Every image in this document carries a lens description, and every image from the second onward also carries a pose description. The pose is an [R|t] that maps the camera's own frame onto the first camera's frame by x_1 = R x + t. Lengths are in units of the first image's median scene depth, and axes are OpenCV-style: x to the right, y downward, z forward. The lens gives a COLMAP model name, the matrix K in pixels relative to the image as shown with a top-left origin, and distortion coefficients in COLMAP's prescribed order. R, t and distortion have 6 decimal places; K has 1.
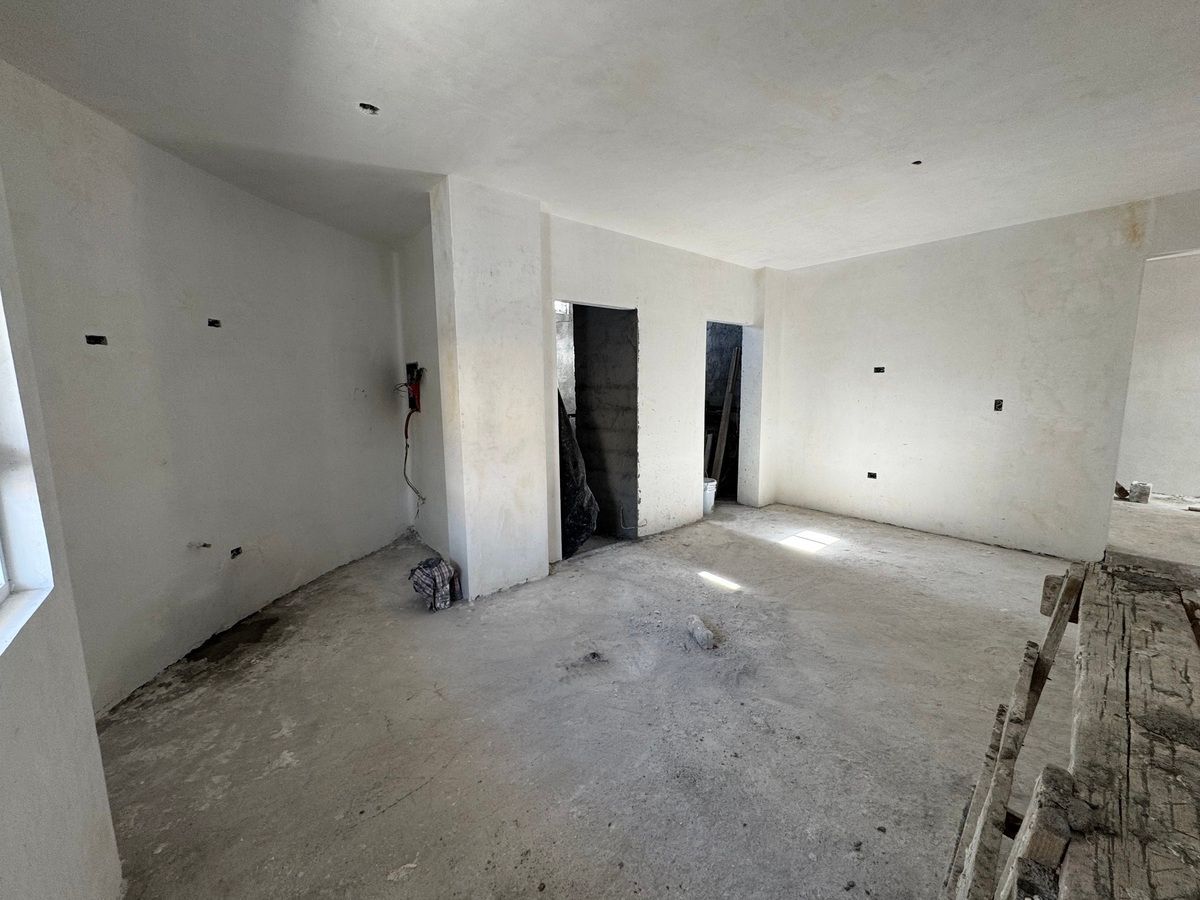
lens RADIAL K [[478.7, 0, 599.7], [0, 478.7, 449.8], [0, 0, 1]] dist [-0.002410, 0.000107]
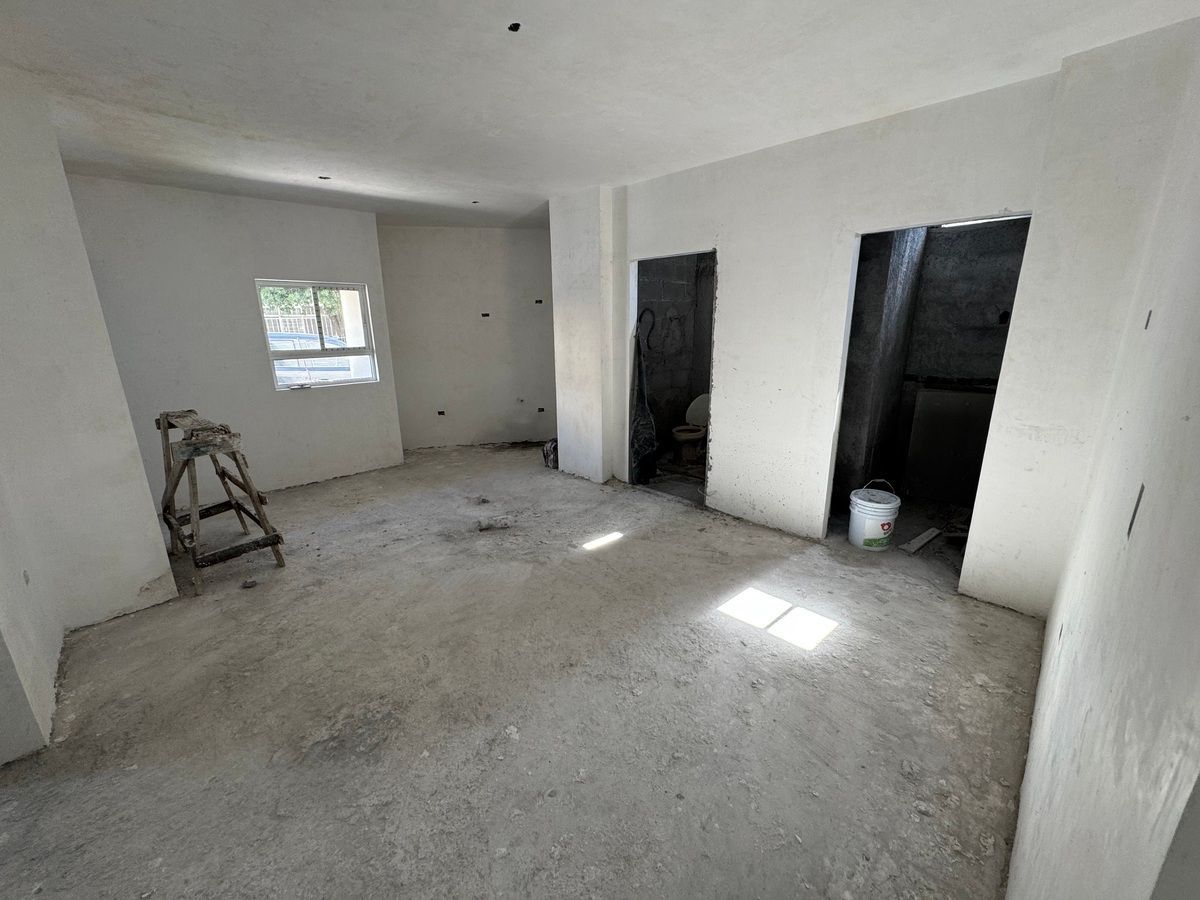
lens RADIAL K [[478.7, 0, 596.6], [0, 478.7, 447.4], [0, 0, 1]] dist [-0.002410, 0.000107]
pose [[0.084977, 0.265181, -0.960447, 1.145114], [-0.122692, 0.959382, 0.254032, -0.166888], [0.988800, 0.096252, 0.114061, 0.840068]]
